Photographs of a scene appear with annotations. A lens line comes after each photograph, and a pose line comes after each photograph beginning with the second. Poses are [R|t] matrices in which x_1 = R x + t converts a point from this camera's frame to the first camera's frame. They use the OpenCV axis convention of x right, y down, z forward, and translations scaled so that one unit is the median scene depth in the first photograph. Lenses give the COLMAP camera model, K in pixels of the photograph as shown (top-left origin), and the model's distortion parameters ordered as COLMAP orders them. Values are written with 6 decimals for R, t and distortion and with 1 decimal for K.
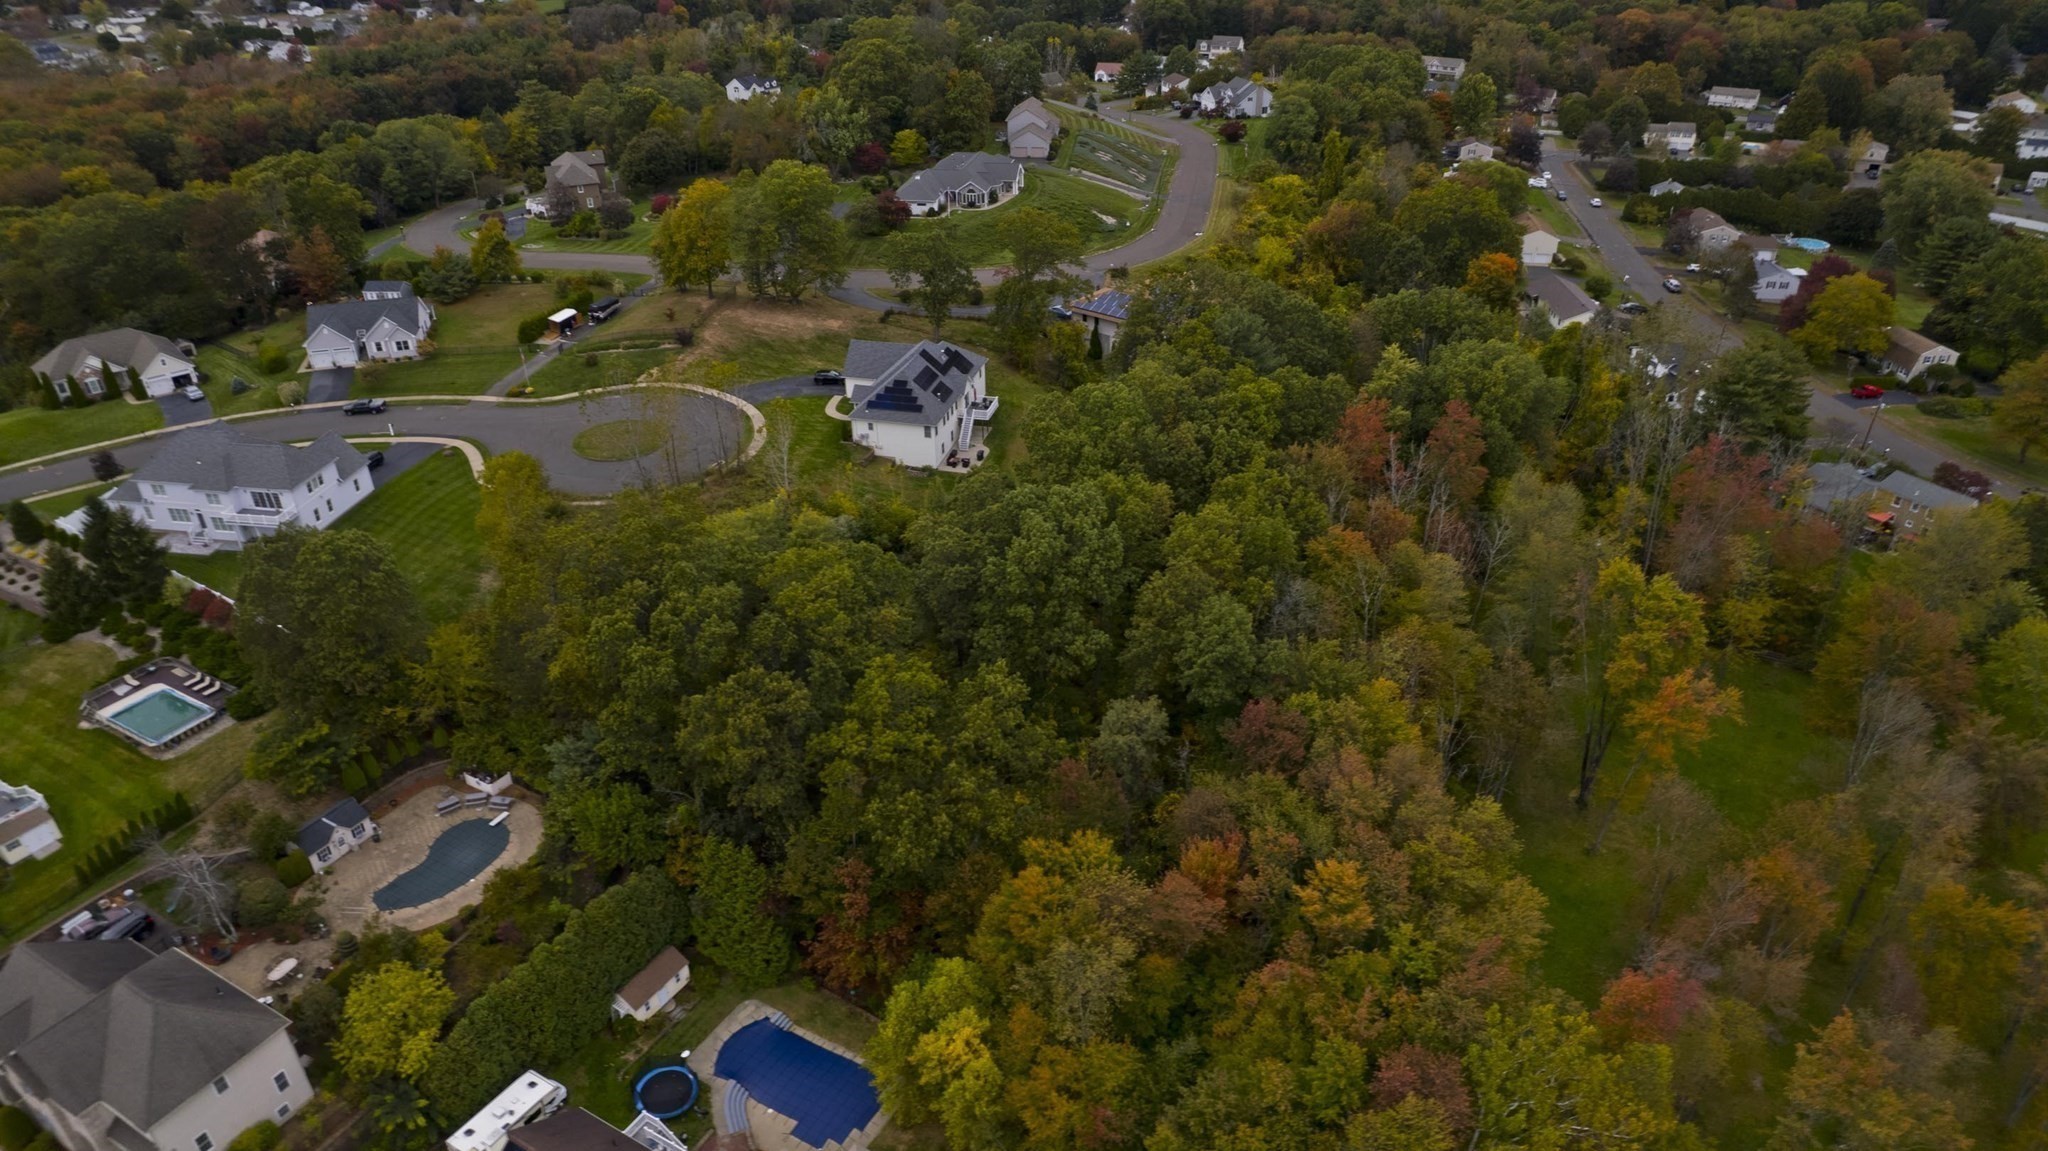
lens RADIAL K [[1313.3, 0, 1012.4], [0, 1313.3, 573.6], [0, 0, 1]] dist [-0.073459, 0.064067]
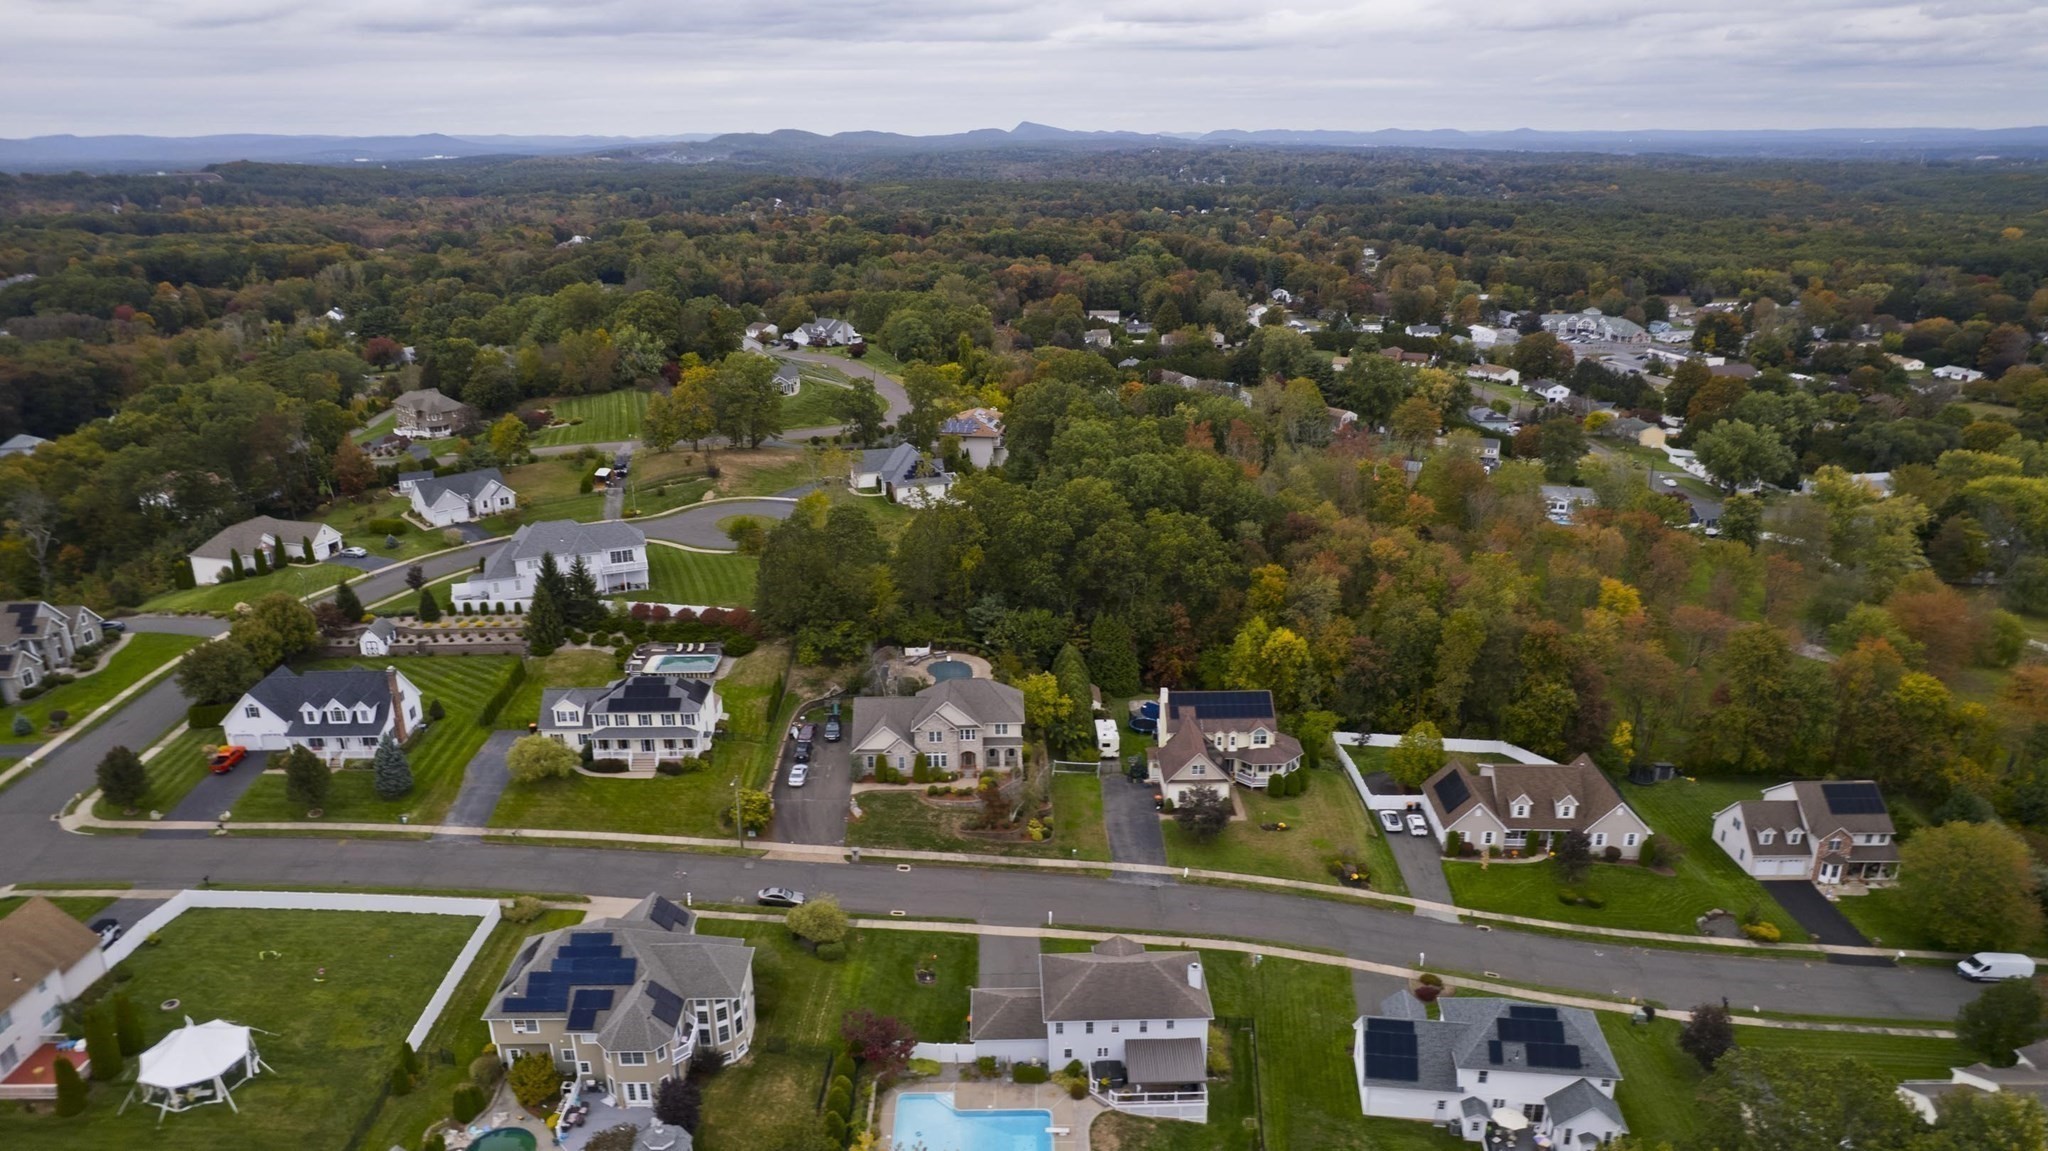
lens RADIAL K [[1313.3, 0, 1022.6], [0, 1313.3, 575.1], [0, 0, 1]] dist [-0.073459, 0.064067]
pose [[0.857253, -0.153666, 0.491430, -0.674933], [0.252067, 0.957484, -0.140309, 0.206182], [-0.448975, 0.244154, 0.859541, -0.329633]]
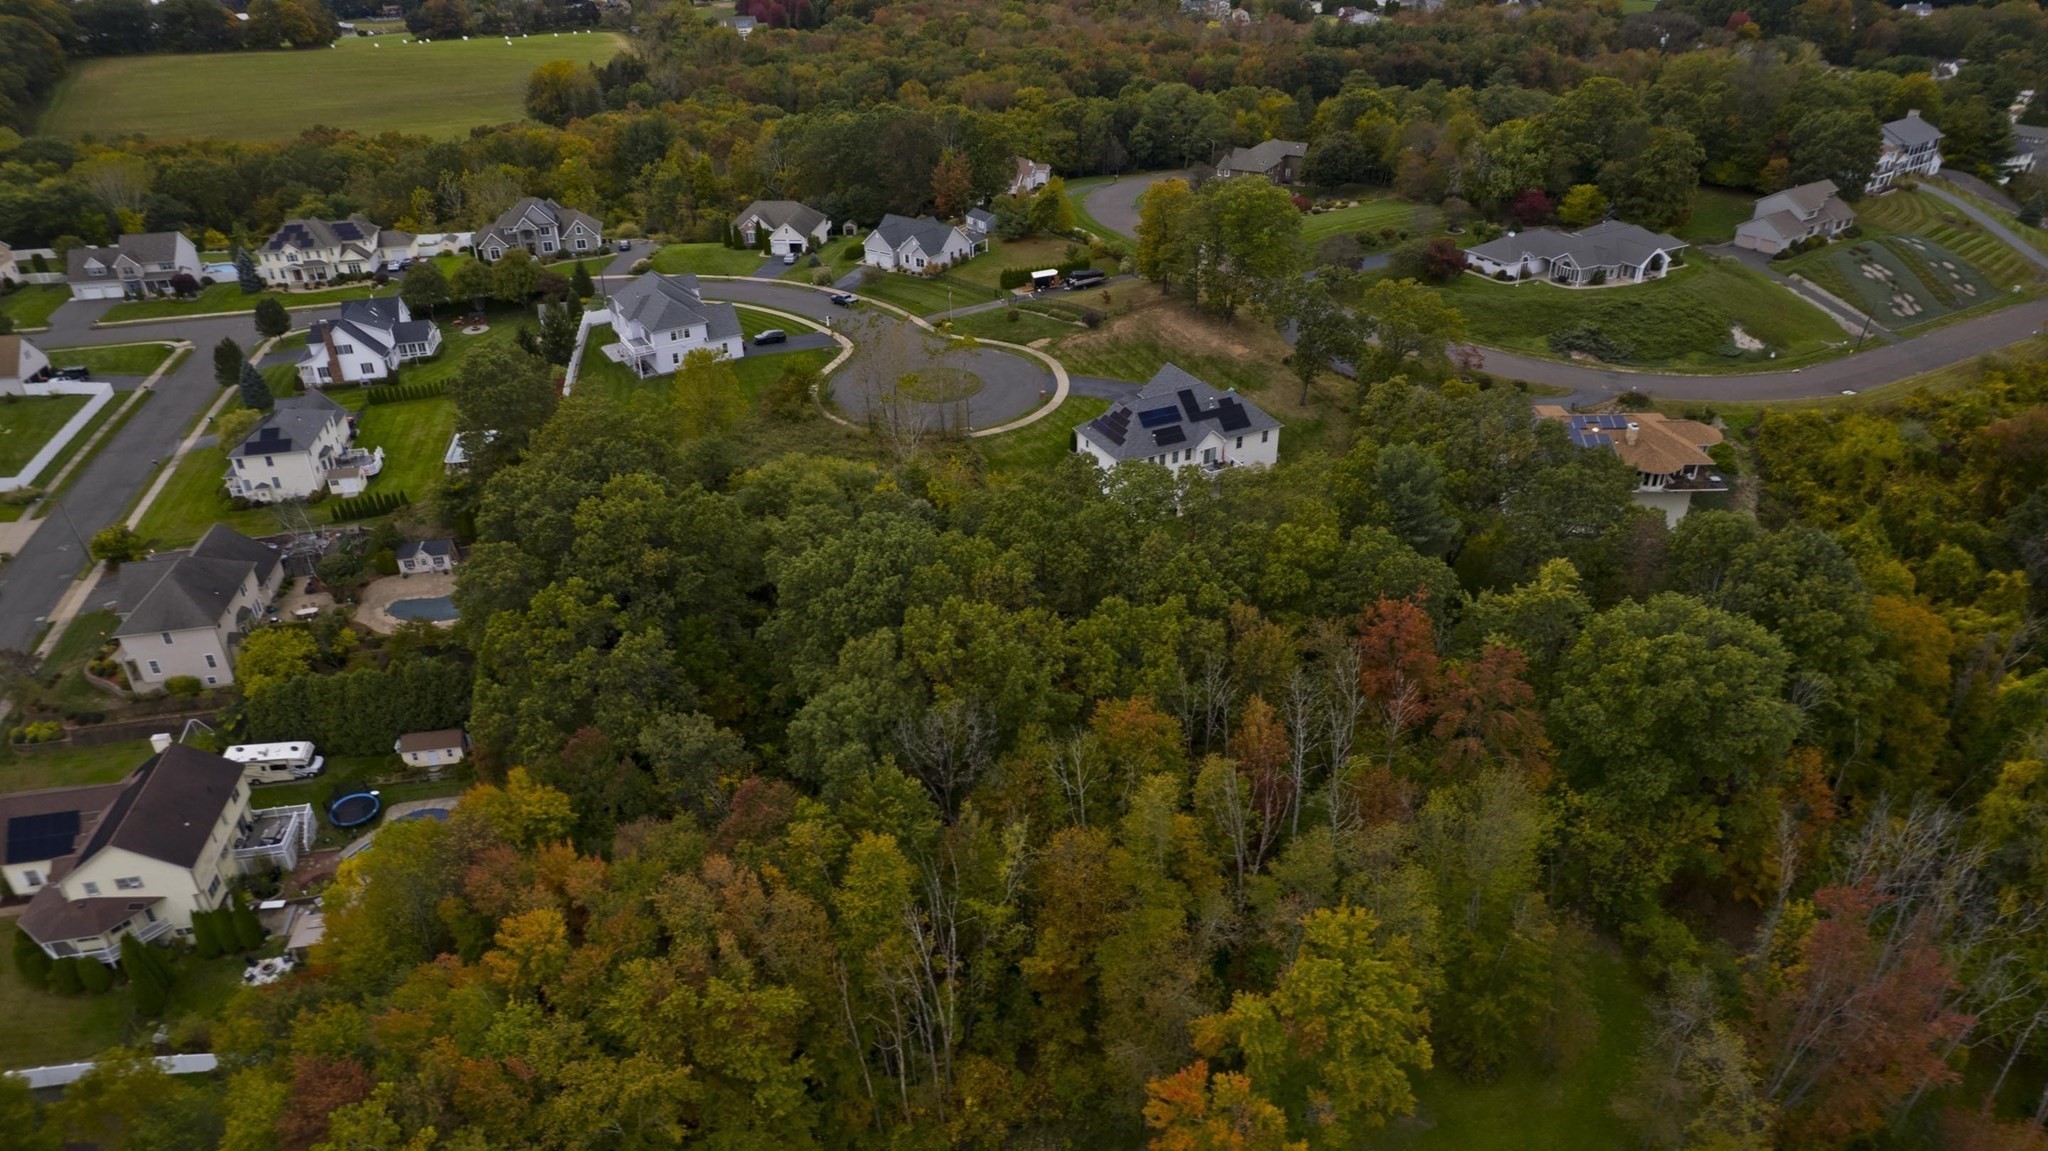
lens RADIAL K [[1313.3, 0, 1025.2], [0, 1313.3, 565.8], [0, 0, 1]] dist [-0.073459, 0.064067]
pose [[0.659135, 0.377389, -0.650476, 0.468472], [-0.375083, 0.914677, 0.150596, -0.138789], [0.651808, 0.144719, 0.744448, 0.215040]]
